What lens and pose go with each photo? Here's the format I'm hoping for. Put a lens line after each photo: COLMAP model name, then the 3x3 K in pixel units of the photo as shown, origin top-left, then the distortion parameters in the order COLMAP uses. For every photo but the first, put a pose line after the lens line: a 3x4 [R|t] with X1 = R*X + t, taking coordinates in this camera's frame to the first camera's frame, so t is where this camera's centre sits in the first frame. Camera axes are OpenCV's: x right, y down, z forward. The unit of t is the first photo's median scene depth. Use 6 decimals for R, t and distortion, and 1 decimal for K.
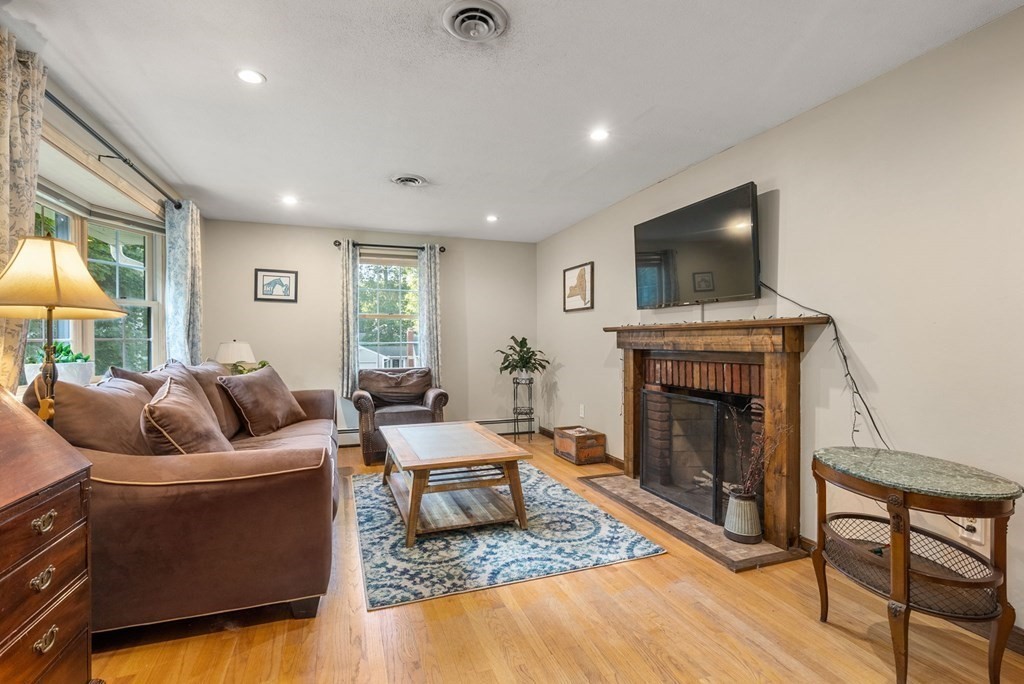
lens RADIAL K [[482.6, 0, 512.0], [0, 482.6, 342.0], [0, 0, 1]] dist [-0.003739, -0.000134]
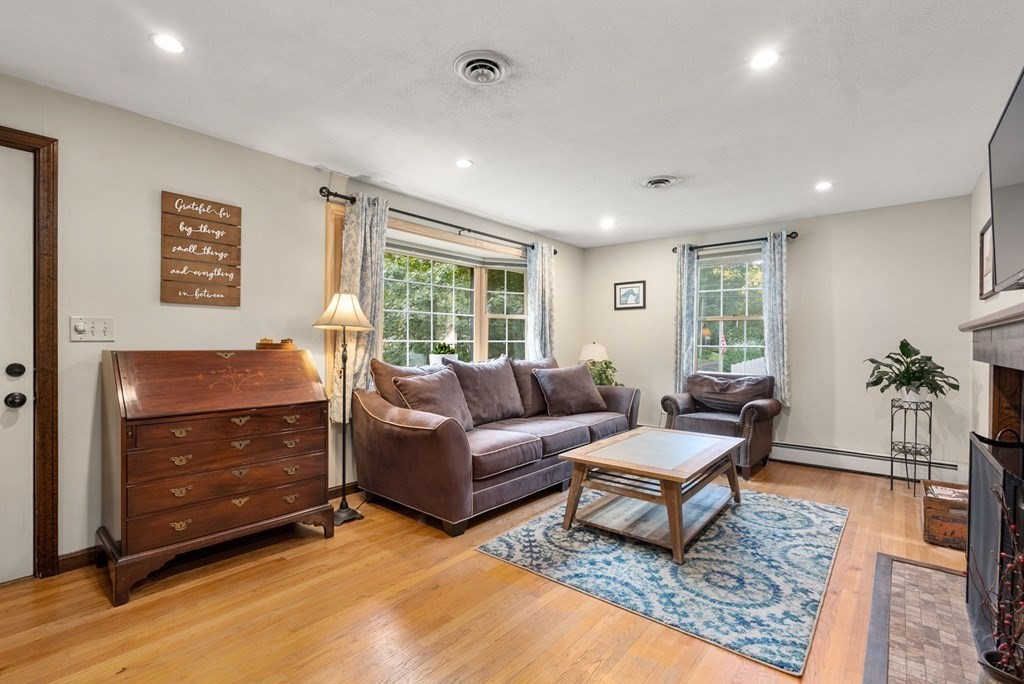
lens RADIAL K [[476.7, 0, 511.7], [0, 476.7, 347.4], [0, 0, 1]] dist [-0.000643, 0.000377]
pose [[0.487329, 0.015673, -0.873078, 0.575877], [-0.010397, 0.999872, 0.012146, -0.005399], [0.873157, 0.003159, 0.487429, 0.298932]]
